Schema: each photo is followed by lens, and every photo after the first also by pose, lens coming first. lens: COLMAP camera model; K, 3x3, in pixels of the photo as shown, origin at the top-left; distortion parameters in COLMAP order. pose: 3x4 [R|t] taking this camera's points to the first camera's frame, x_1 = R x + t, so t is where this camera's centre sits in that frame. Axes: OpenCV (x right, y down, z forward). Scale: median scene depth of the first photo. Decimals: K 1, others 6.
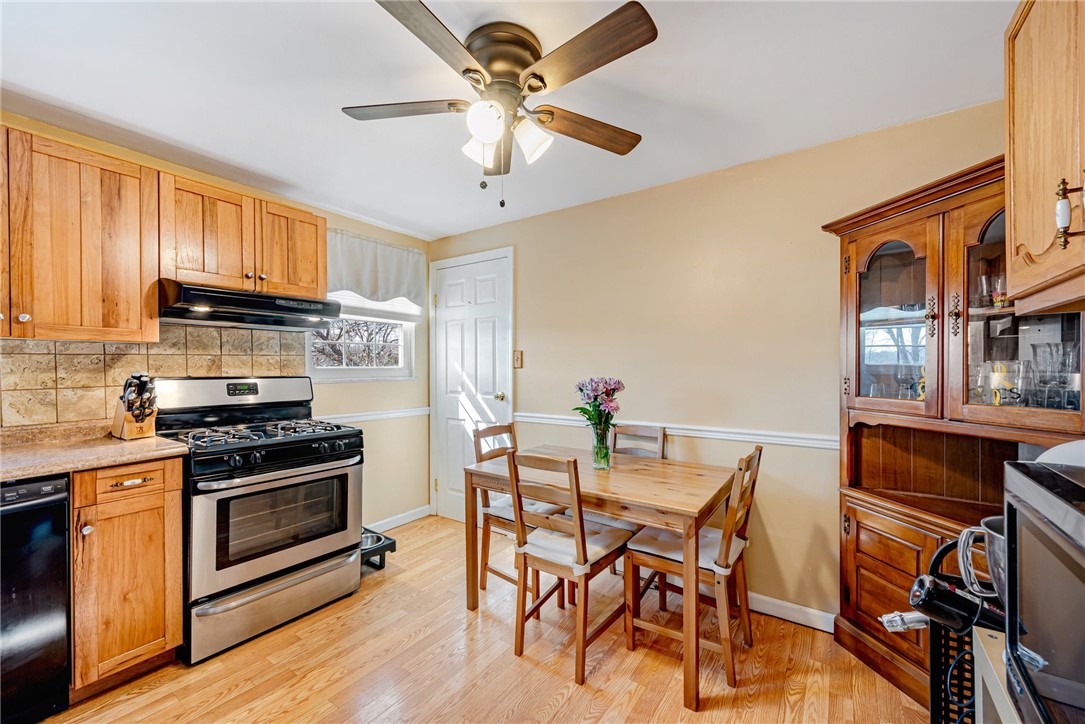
lens RADIAL K [[432.0, 0, 546.8], [0, 432.0, 370.6], [0, 0, 1]] dist [0.013791, -0.001451]
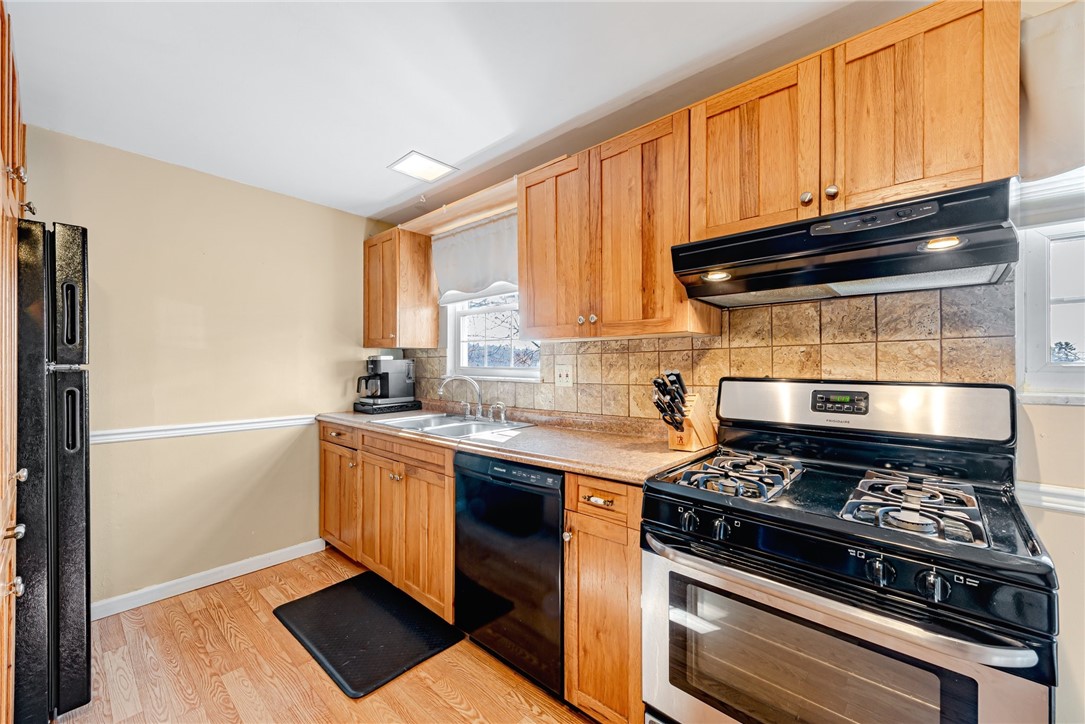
lens RADIAL K [[432.0, 0, 534.0], [0, 432.0, 364.9], [0, 0, 1]] dist [0.013791, -0.001451]
pose [[-0.137406, -0.004255, -0.990506, -0.085377], [-0.010346, 0.999942, -0.002860, -0.000206], [0.990461, 0.009855, -0.137442, 0.766416]]
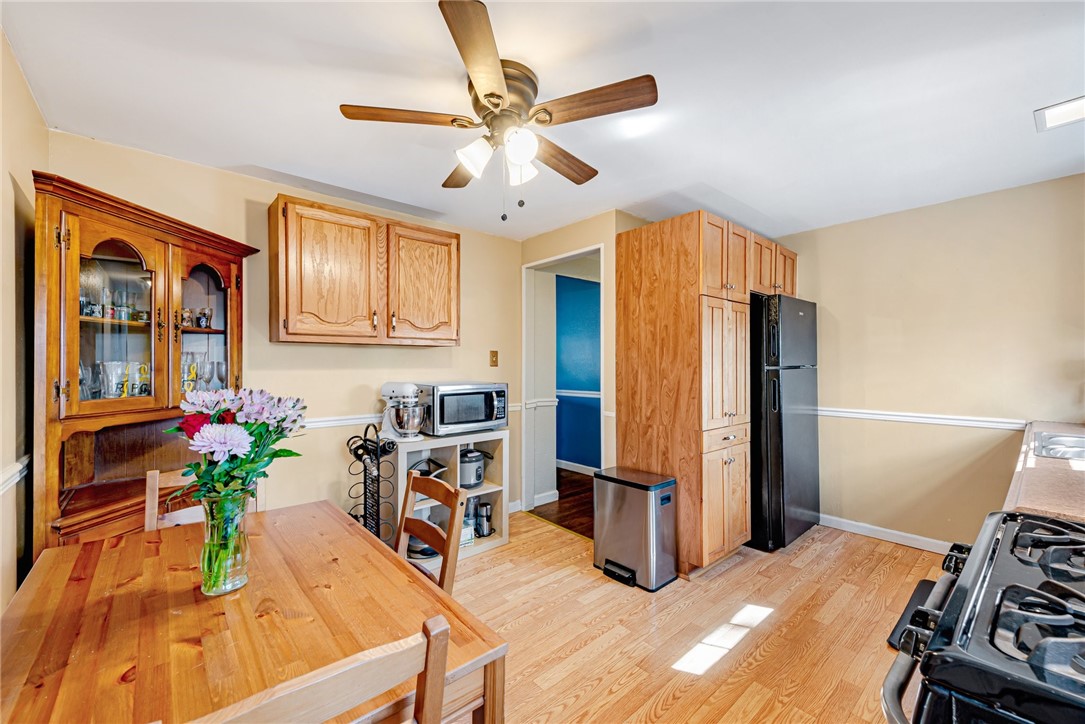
lens RADIAL K [[432.0, 0, 546.6], [0, 432.0, 366.3], [0, 0, 1]] dist [0.013791, -0.001451]
pose [[-0.971198, 0.000519, 0.238273, -0.320537], [0.002926, 0.999948, 0.009746, -0.011299], [-0.238255, 0.010162, -0.971149, 1.421447]]
